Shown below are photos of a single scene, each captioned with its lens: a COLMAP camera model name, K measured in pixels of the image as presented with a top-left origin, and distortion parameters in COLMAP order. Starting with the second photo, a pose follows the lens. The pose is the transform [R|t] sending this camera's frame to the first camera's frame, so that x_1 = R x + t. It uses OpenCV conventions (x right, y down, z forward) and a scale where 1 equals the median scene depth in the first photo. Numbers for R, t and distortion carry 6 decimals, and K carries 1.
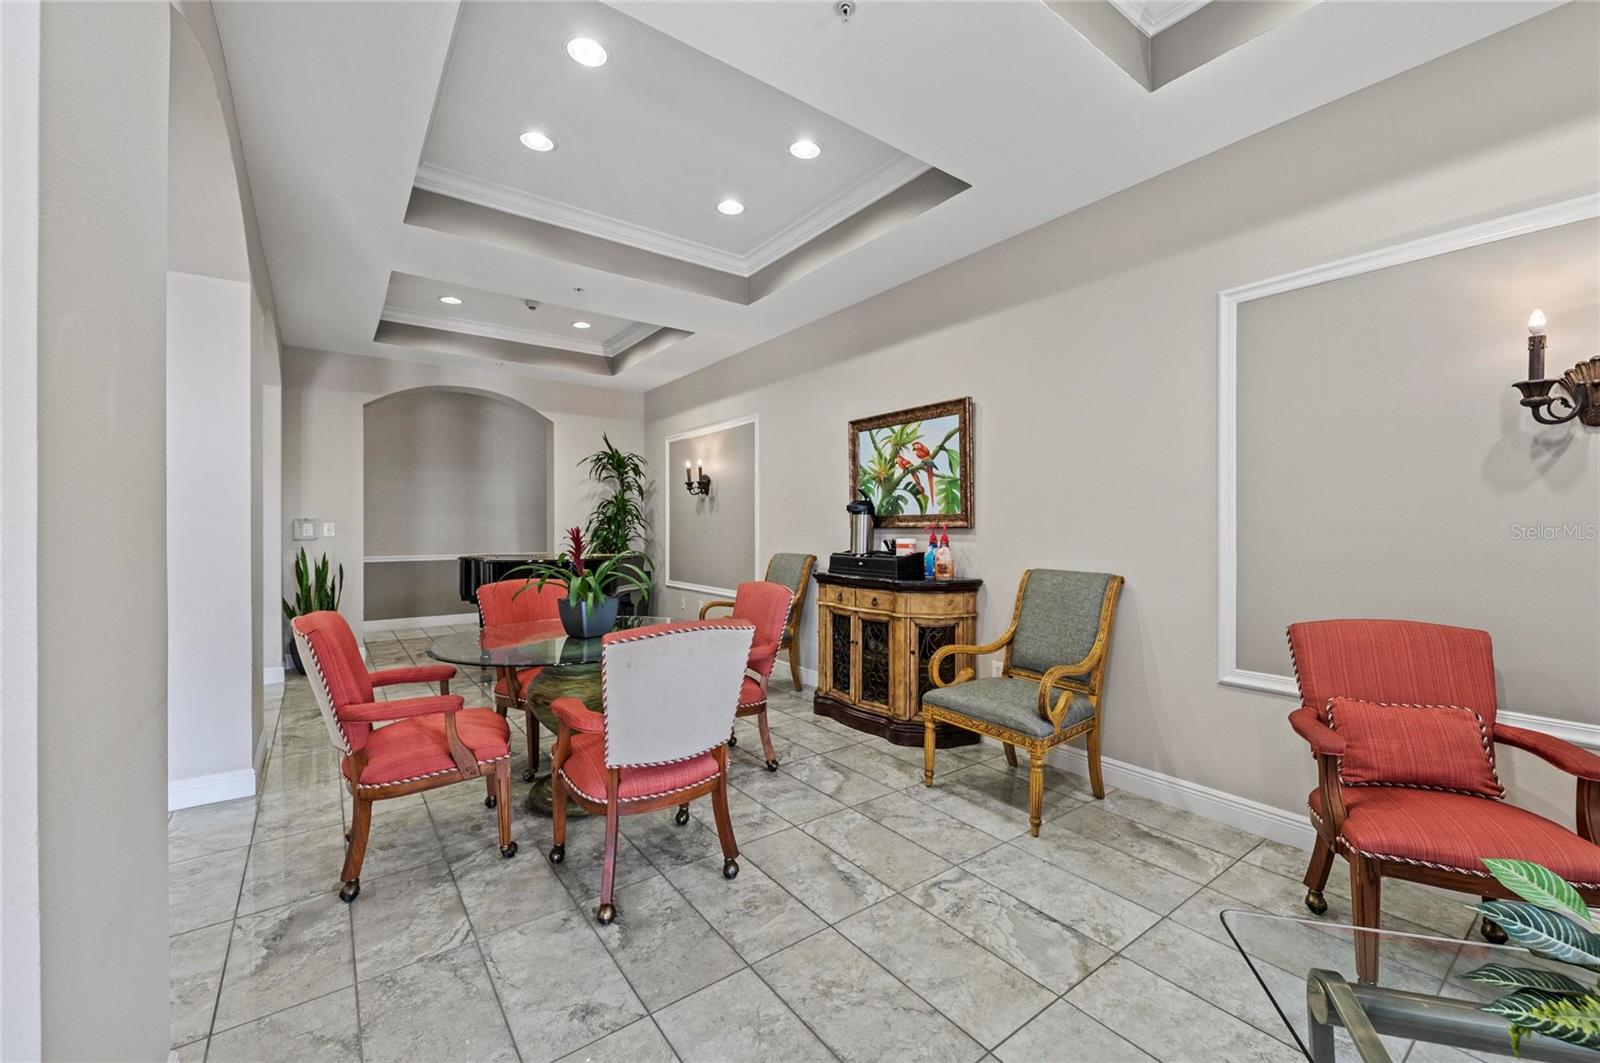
lens RADIAL K [[634.8, 0, 803.0], [0, 634.8, 527.6], [0, 0, 1]] dist [0.002053, 0.000111]
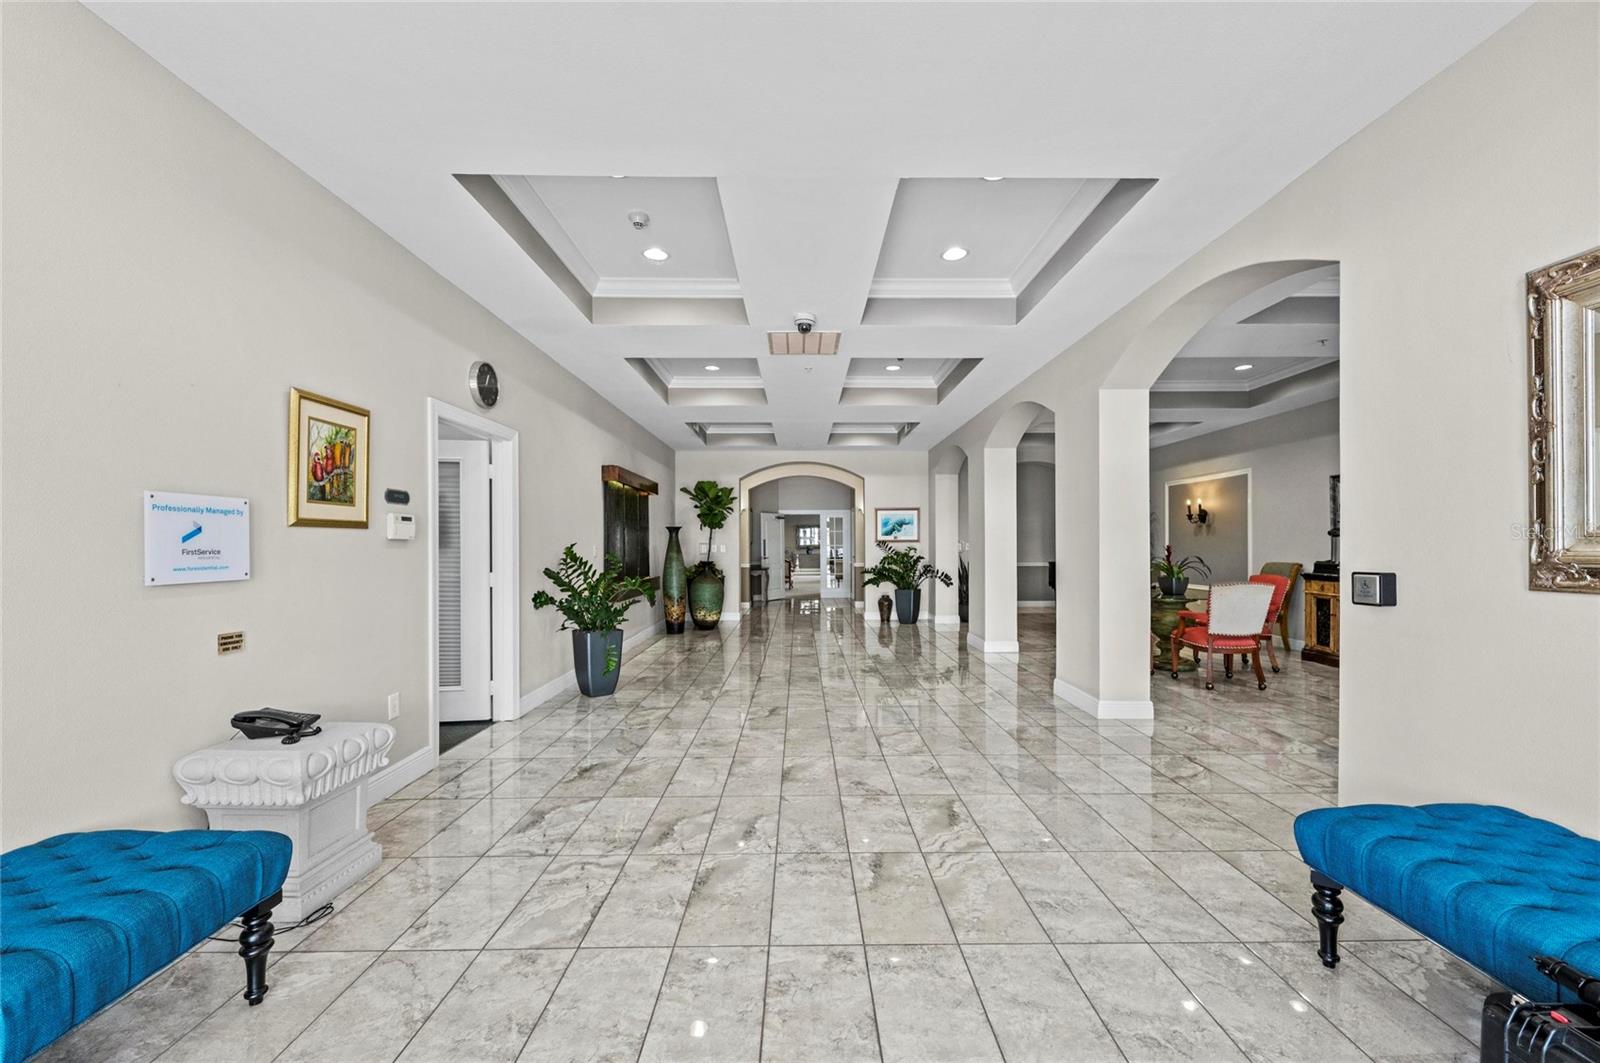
lens RADIAL K [[634.8, 0, 802.1], [0, 634.8, 543.0], [0, 0, 1]] dist [0.002053, 0.000111]
pose [[0.806819, -0.001461, -0.590797, -0.049006], [-0.002586, 0.999979, -0.006005, 0.006666], [0.590793, 0.006373, 0.806798, -0.992757]]
